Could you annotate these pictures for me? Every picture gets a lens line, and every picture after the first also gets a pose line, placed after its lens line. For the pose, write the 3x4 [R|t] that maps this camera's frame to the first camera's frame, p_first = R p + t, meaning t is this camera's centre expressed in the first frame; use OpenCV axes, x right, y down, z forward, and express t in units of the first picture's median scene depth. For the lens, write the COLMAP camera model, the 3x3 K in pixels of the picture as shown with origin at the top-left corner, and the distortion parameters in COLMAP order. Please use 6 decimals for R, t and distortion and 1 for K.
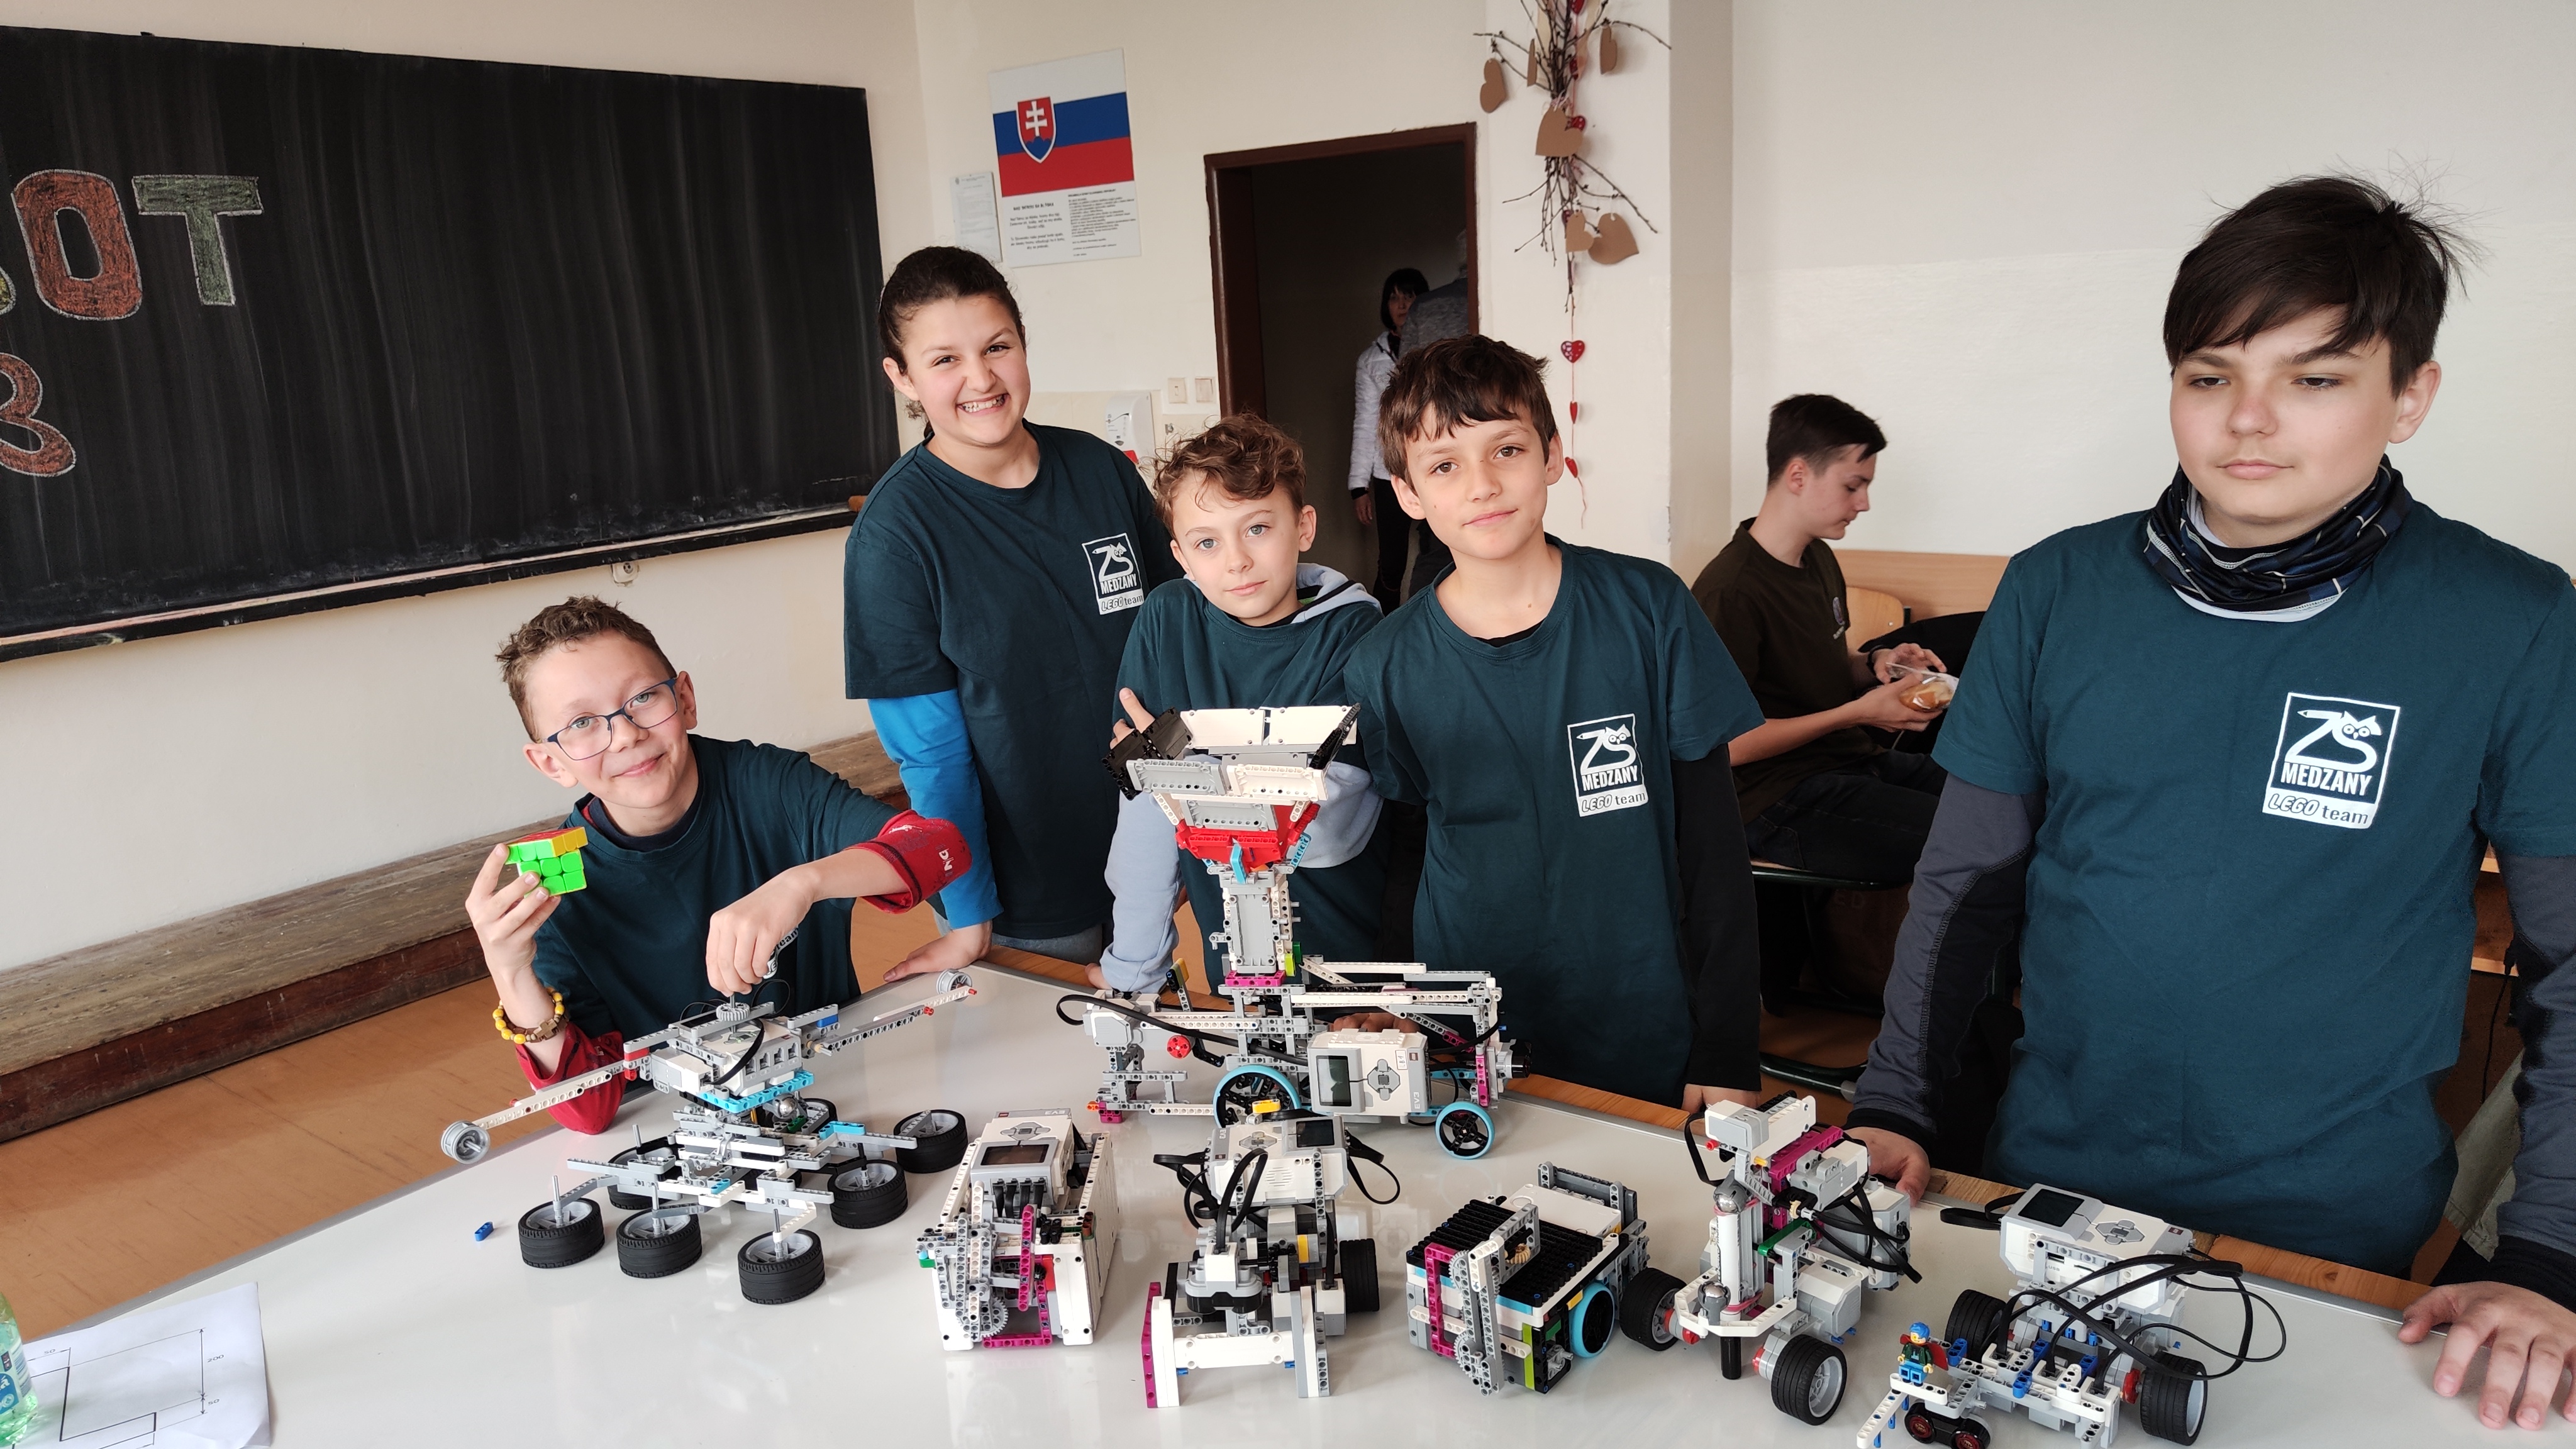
lens RADIAL K [[1830.2, 0, 1279.2], [0, 1830.2, 697.2], [0, 0, 1]] dist [0.026660, -0.017484]
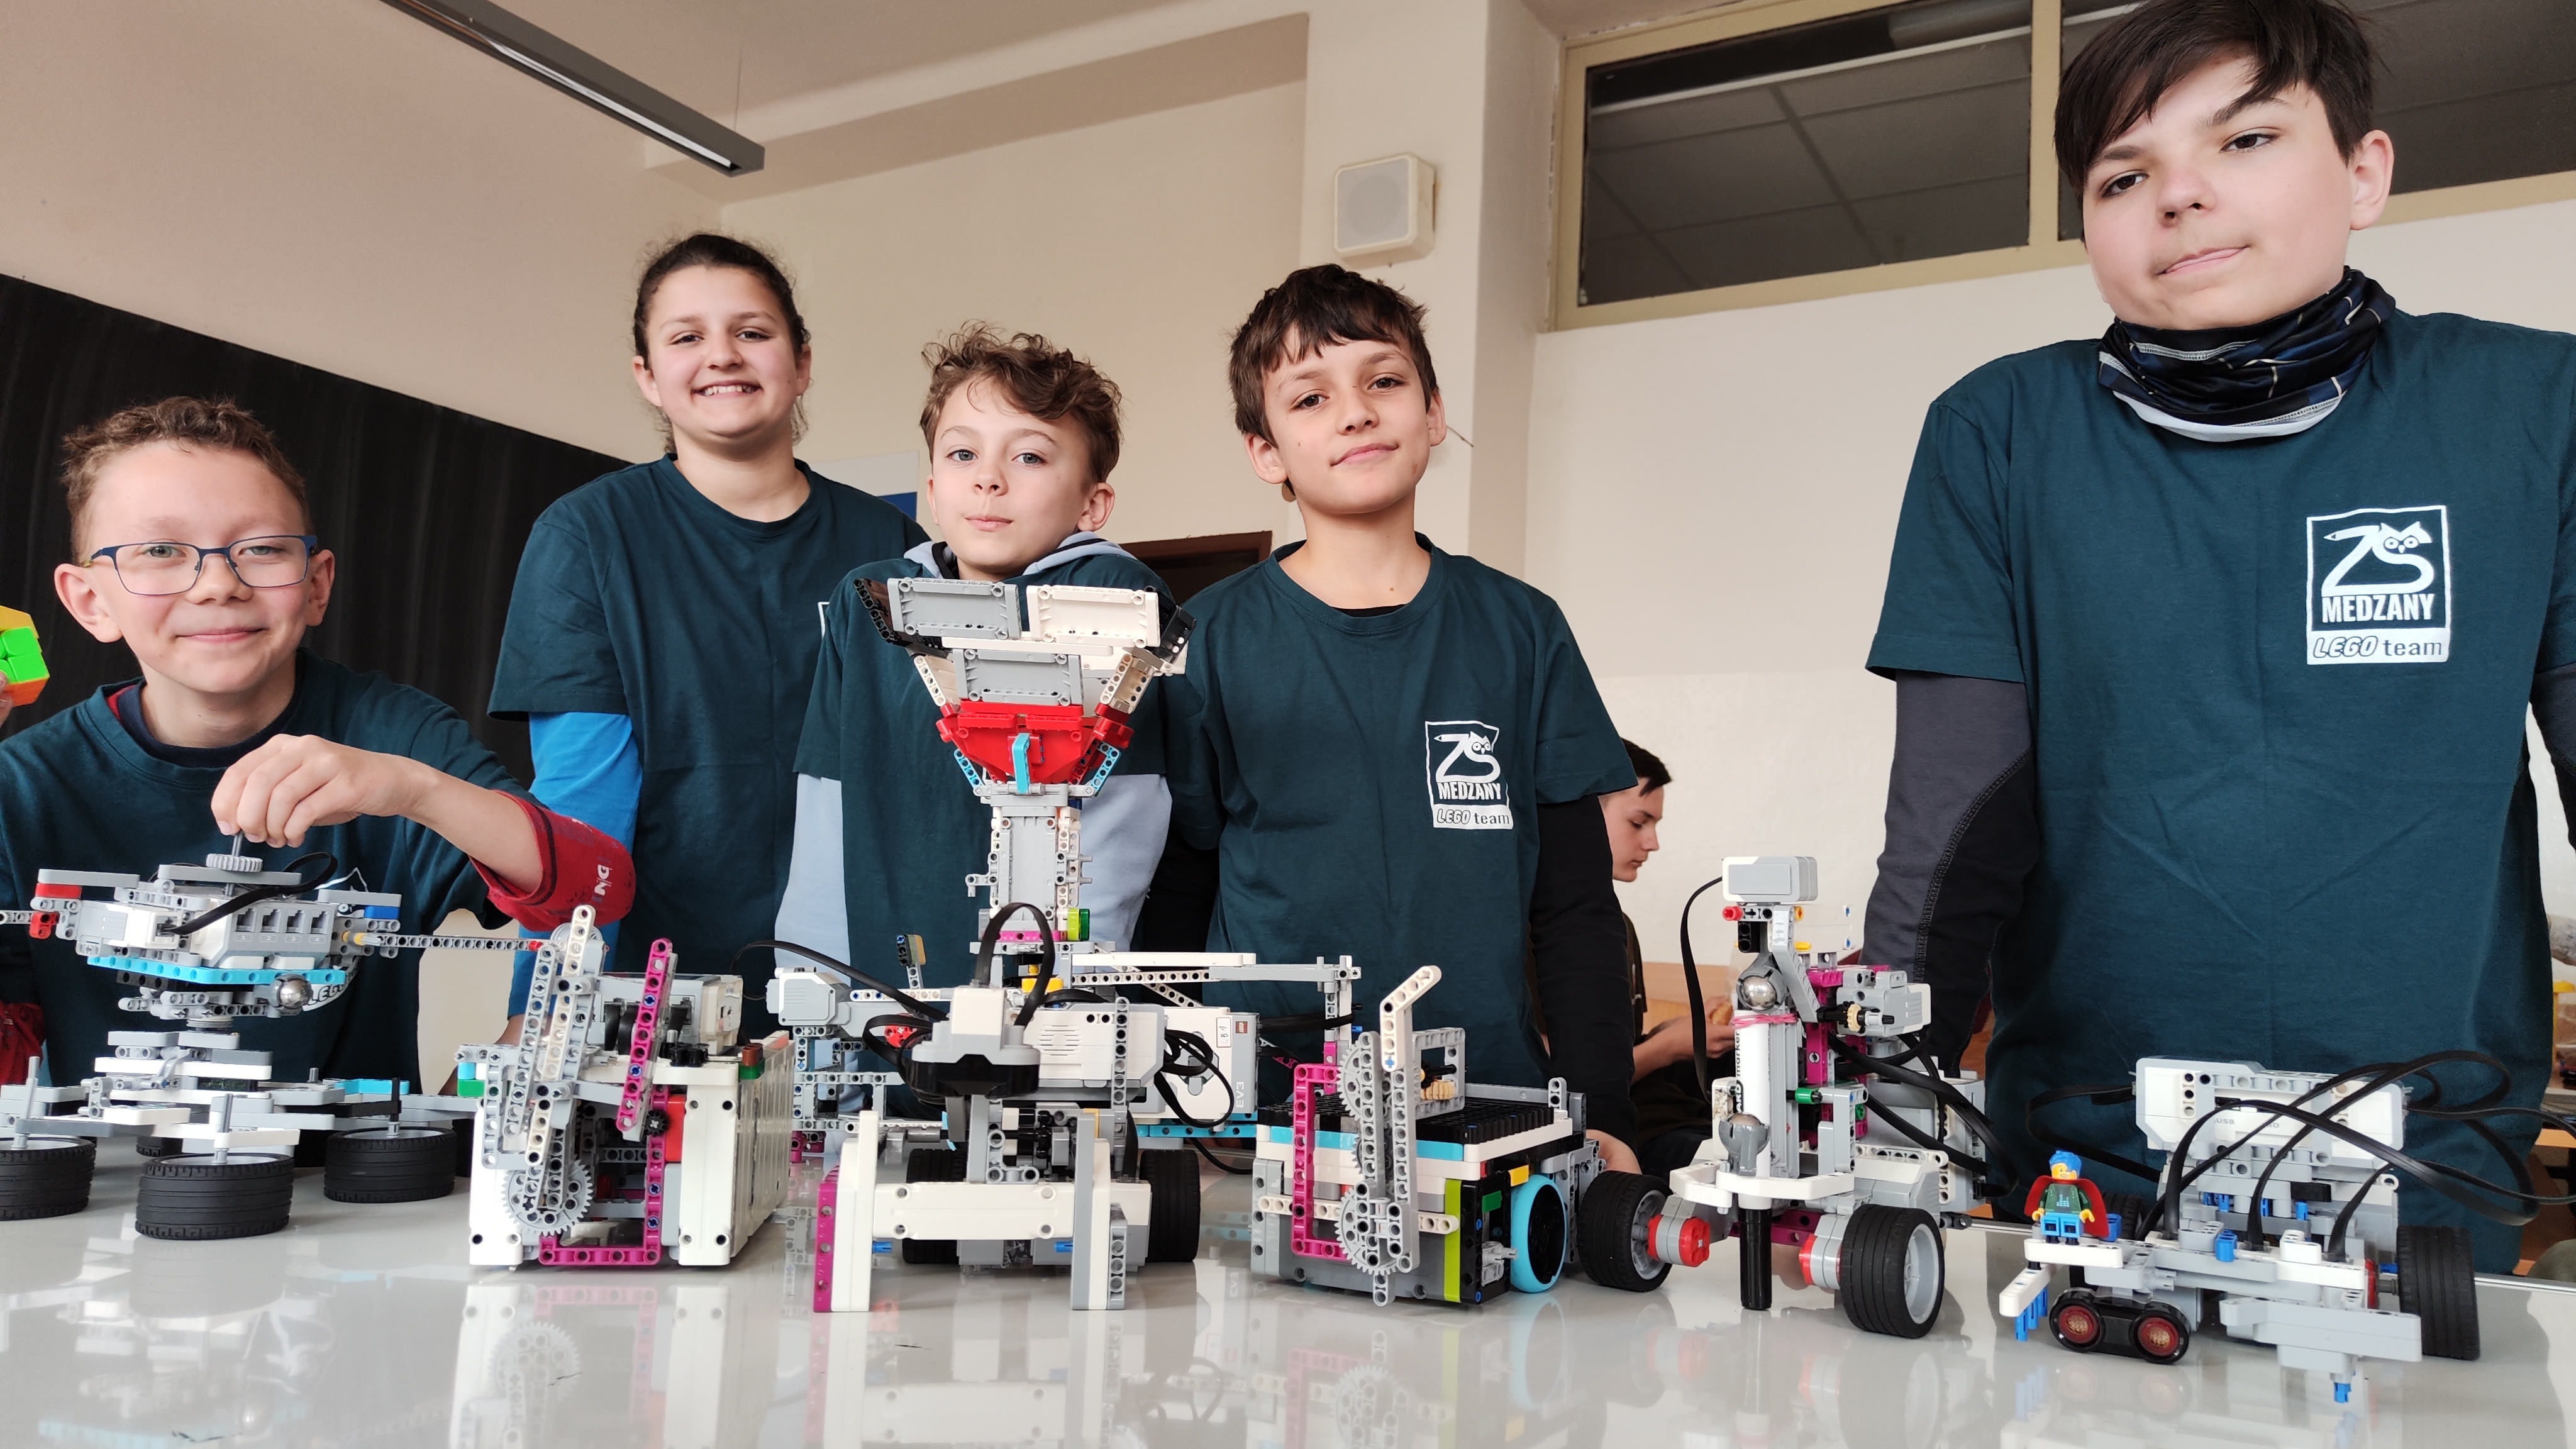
lens RADIAL K [[1830.2, 0, 1302.7], [0, 1830.2, 691.7], [0, 0, 1]] dist [0.026660, -0.017484]
pose [[0.984650, 0.106847, 0.138016, -0.015559], [-0.056635, 0.943534, -0.326400, 0.301178], [-0.165097, 0.313573, 0.935102, 0.283852]]
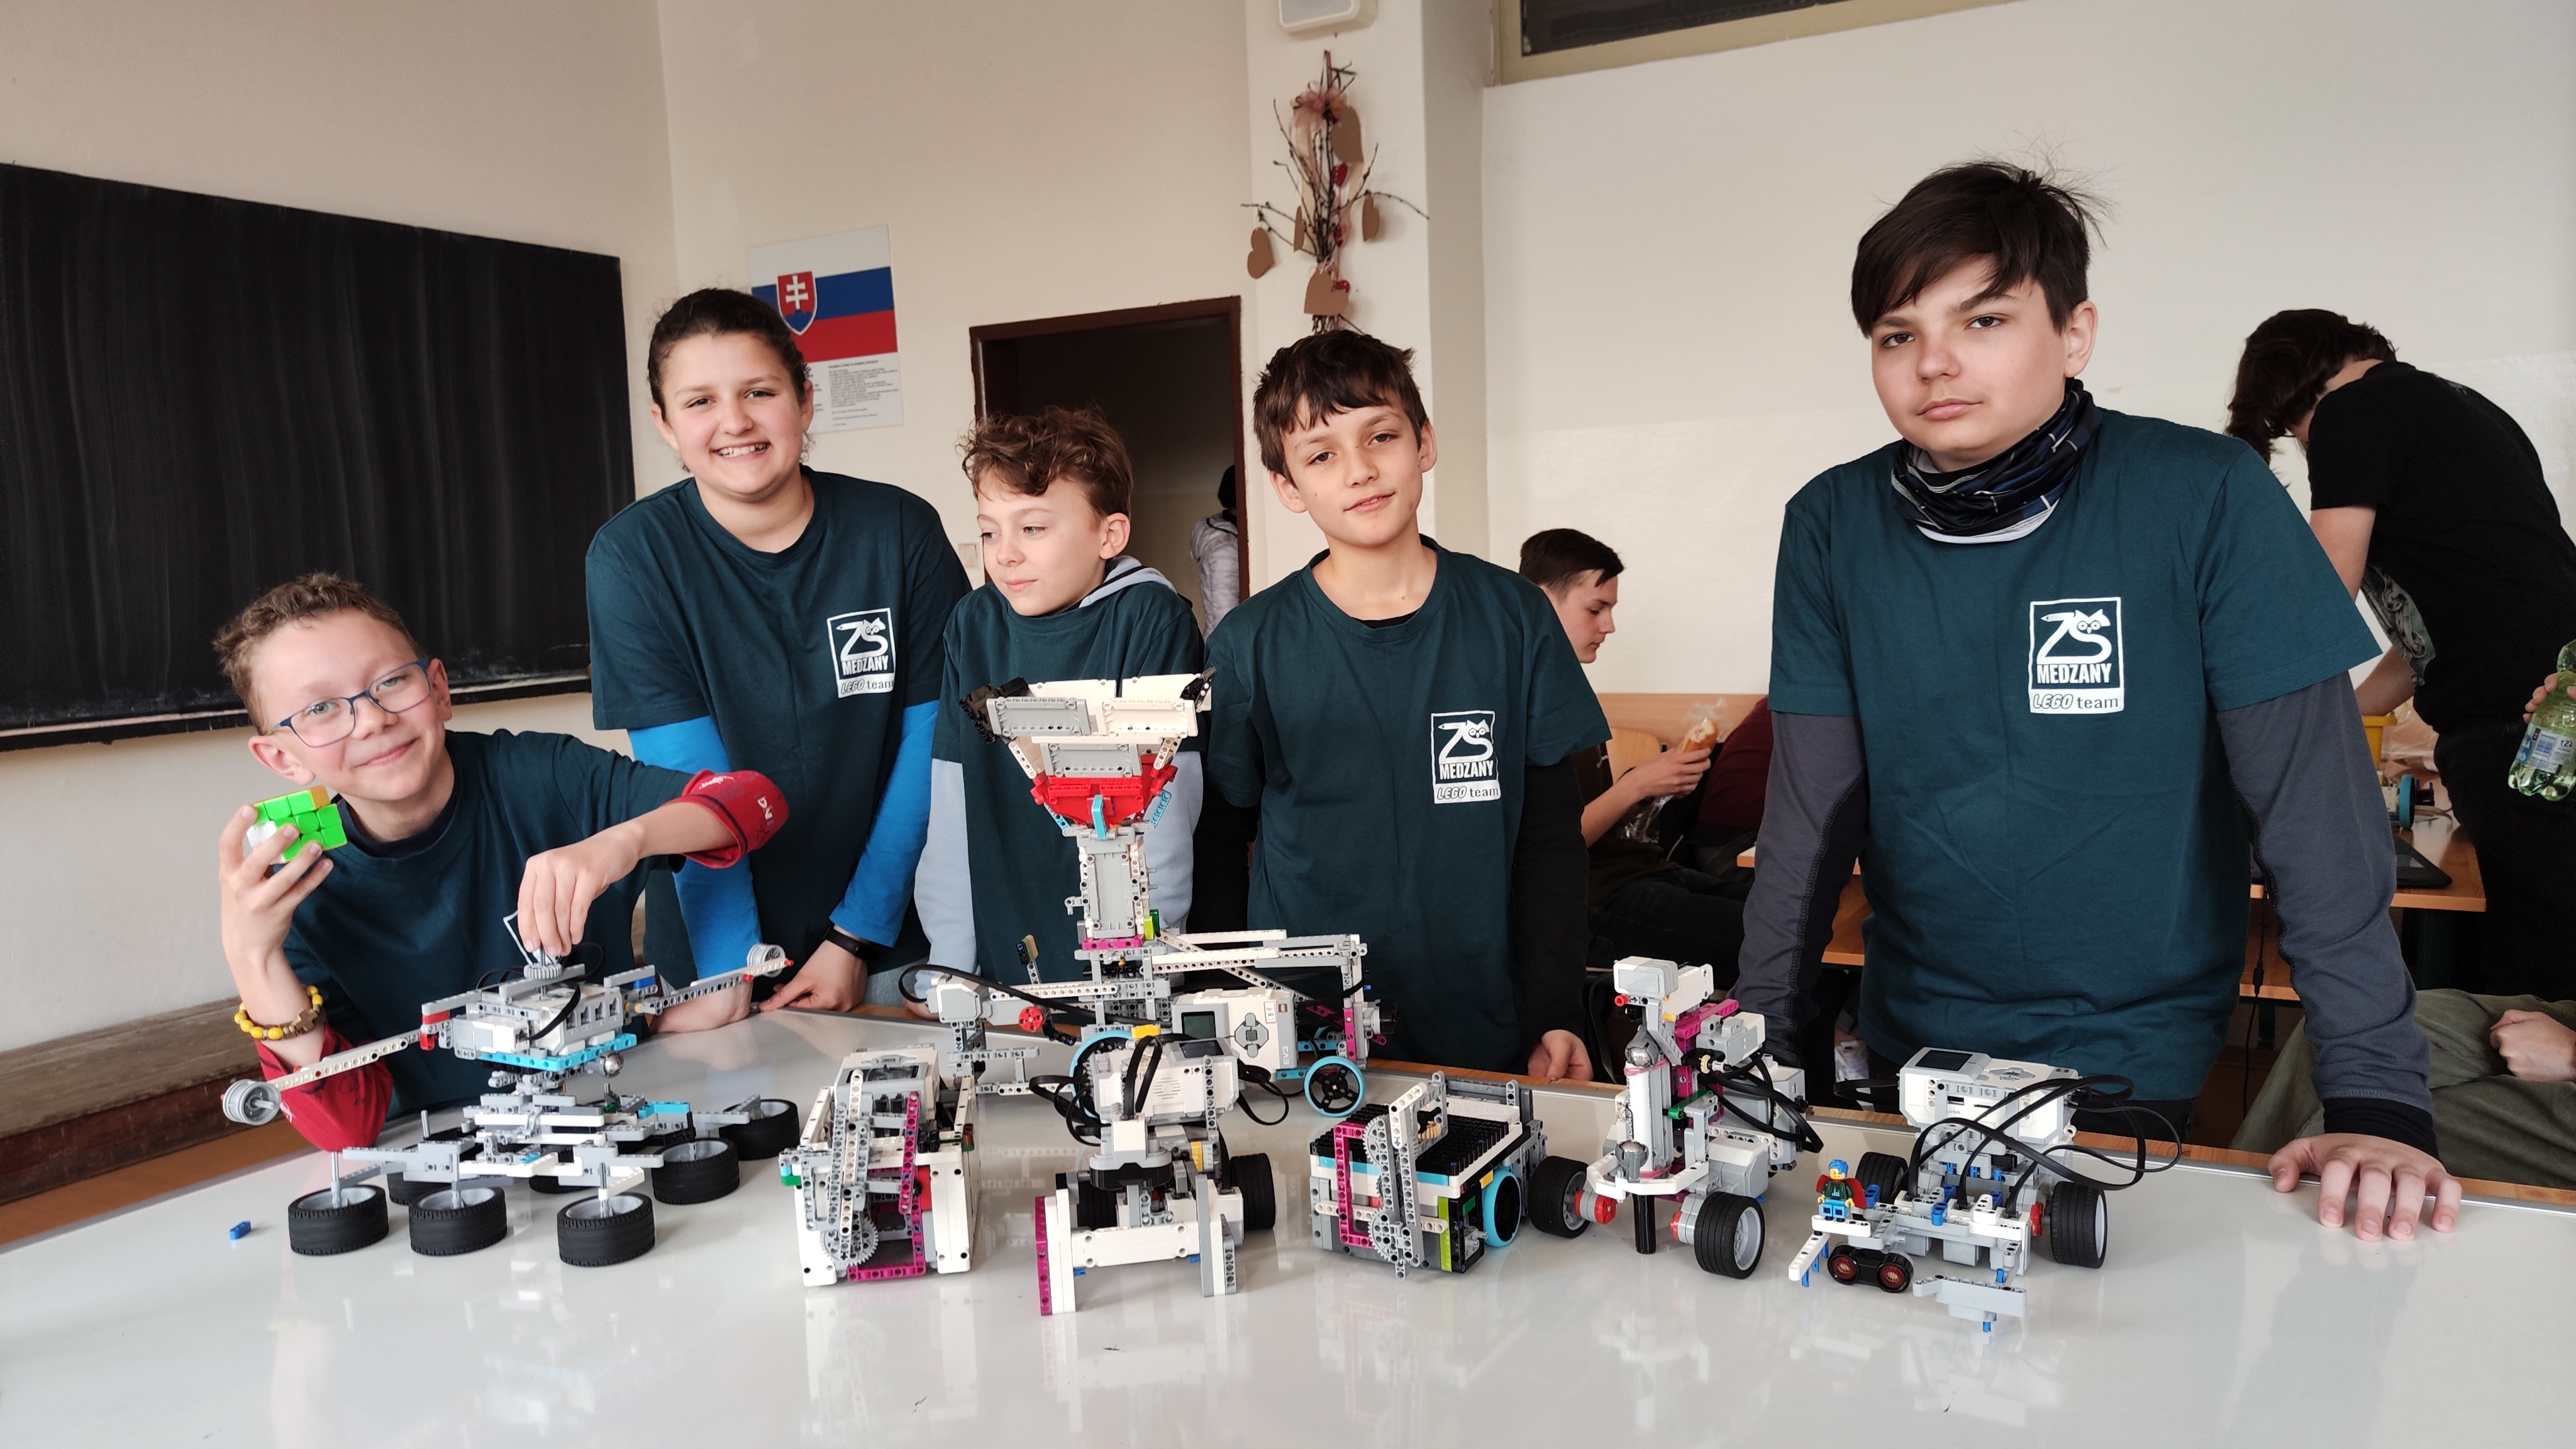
lens RADIAL K [[1830.2, 0, 1283.3], [0, 1830.2, 695.8], [0, 0, 1]] dist [0.026660, -0.017484]
pose [[0.988791, 0.003884, 0.149254, -0.070836], [0.016323, 0.990857, -0.133922, 0.160337], [-0.148410, 0.134857, 0.979688, 0.027697]]
